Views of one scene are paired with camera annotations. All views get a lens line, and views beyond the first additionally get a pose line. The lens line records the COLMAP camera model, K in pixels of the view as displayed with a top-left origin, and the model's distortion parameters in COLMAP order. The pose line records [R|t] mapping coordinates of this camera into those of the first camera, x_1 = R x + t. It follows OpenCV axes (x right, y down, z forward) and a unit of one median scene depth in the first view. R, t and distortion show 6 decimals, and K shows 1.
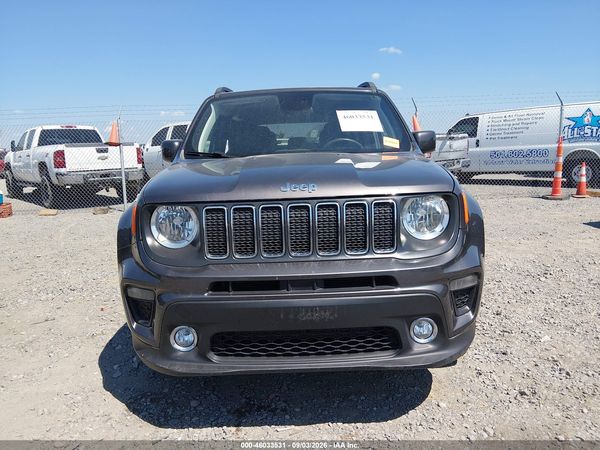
lens RADIAL K [[459.8, 0, 298.8], [0, 459.8, 222.8], [0, 0, 1]] dist [0.047017, -0.103618]
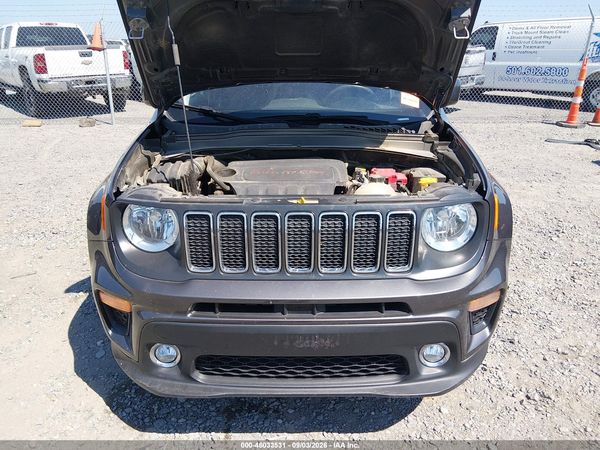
lens RADIAL K [[459.8, 0, 298.8], [0, 459.8, 222.8], [0, 0, 1]] dist [0.047017, -0.103618]
pose [[0.999489, 0.030665, 0.009019, -0.006984], [-0.031881, 0.976674, 0.212347, -0.180207], [-0.002297, -0.212526, 0.977153, 0.167073]]
